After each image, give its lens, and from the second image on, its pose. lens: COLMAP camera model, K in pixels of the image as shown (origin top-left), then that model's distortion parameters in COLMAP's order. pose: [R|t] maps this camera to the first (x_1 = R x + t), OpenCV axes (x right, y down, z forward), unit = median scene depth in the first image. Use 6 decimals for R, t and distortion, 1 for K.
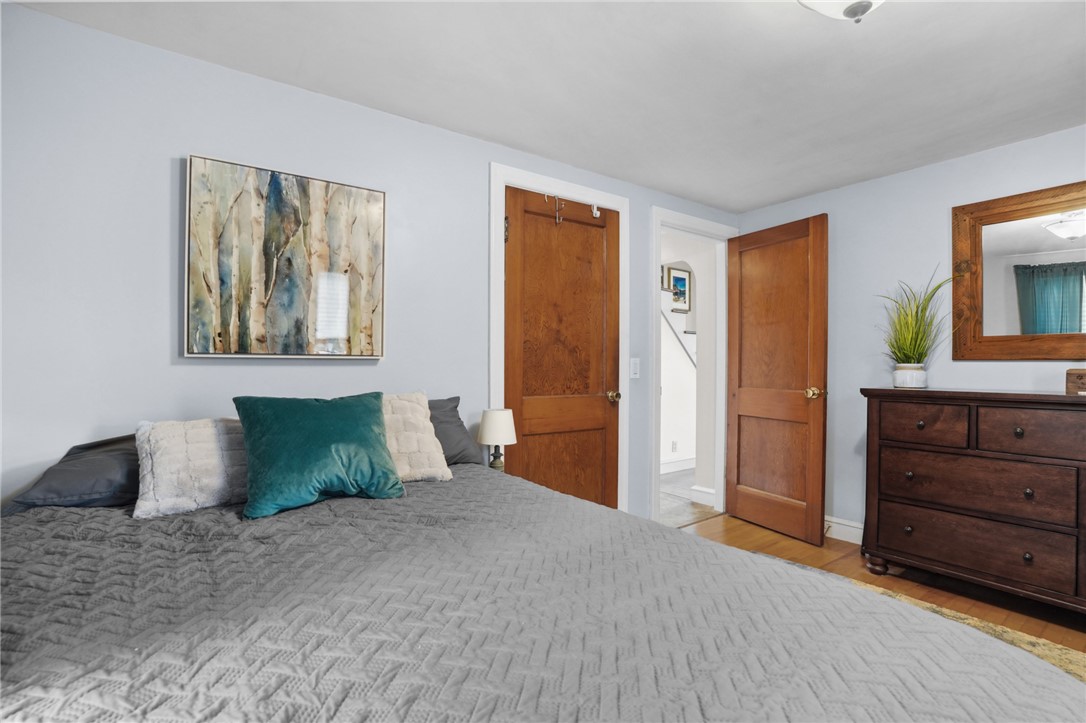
lens RADIAL K [[492.9, 0, 540.5], [0, 492.9, 360.3], [0, 0, 1]] dist [-0.005164, 0.000016]
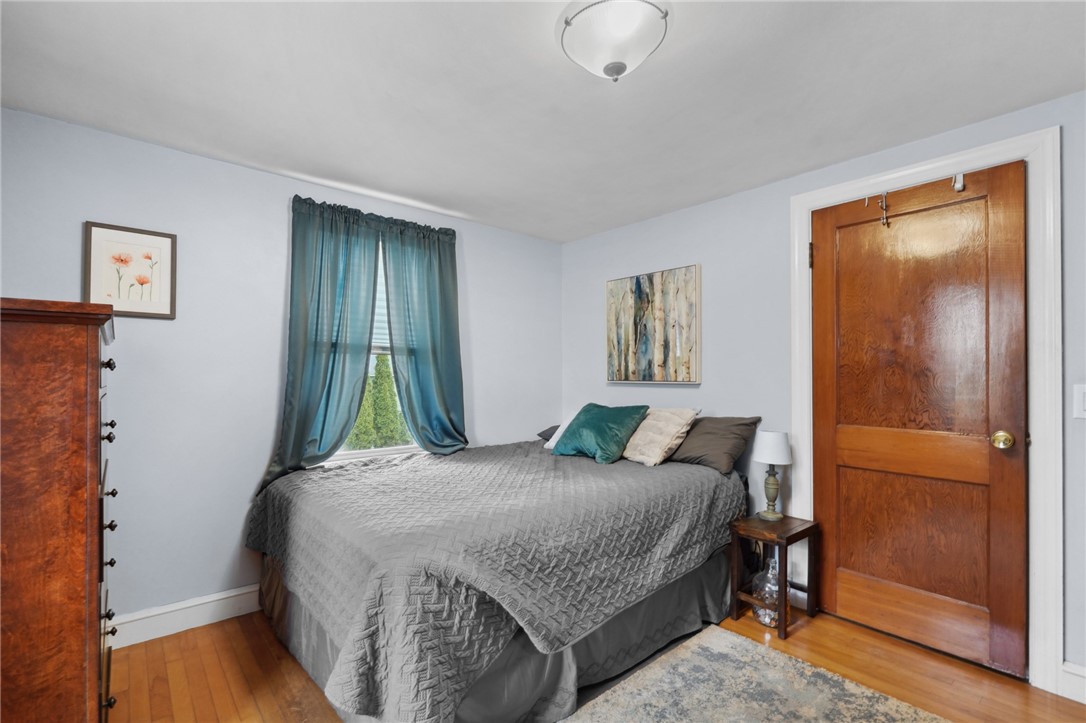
lens RADIAL K [[492.9, 0, 541.9], [0, 492.9, 369.8], [0, 0, 1]] dist [-0.005164, 0.000016]
pose [[0.121562, -0.015615, -0.992461, 1.128752], [0.004856, 0.999874, -0.015137, -0.026503], [0.992572, -0.002979, 0.121623, 0.442093]]
